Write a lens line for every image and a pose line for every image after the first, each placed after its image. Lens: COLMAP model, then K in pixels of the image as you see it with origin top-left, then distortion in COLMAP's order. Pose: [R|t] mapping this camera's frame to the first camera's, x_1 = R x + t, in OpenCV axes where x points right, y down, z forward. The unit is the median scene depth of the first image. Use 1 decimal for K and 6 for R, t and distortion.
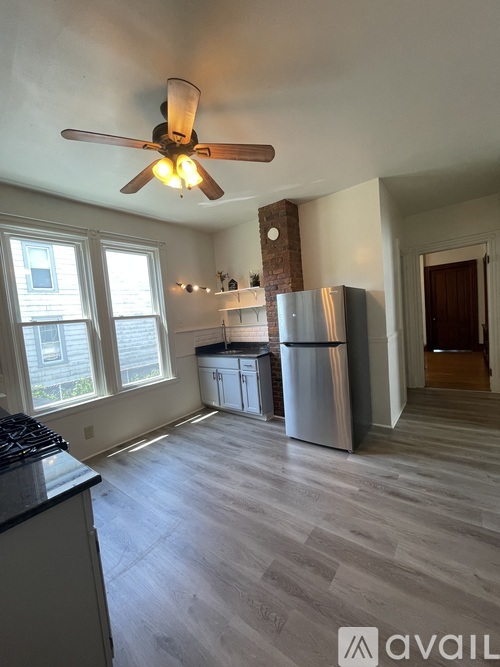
lens RADIAL K [[272.9, 0, 249.5], [0, 272.9, 333.8], [0, 0, 1]] dist [-0.002646, -0.000977]
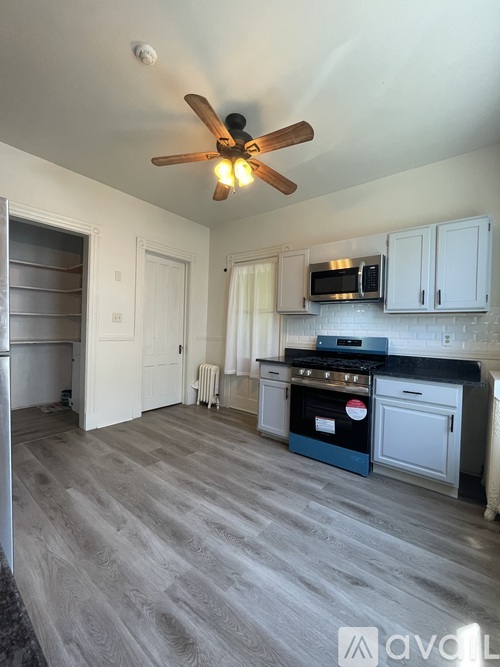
lens RADIAL K [[272.9, 0, 250.4], [0, 272.9, 331.4], [0, 0, 1]] dist [-0.002646, -0.000977]
pose [[-0.998445, 0.055731, 0.001194, -0.241372], [0.055632, 0.994861, 0.084591, -0.004024], [0.003526, 0.084526, -0.996415, 1.838290]]
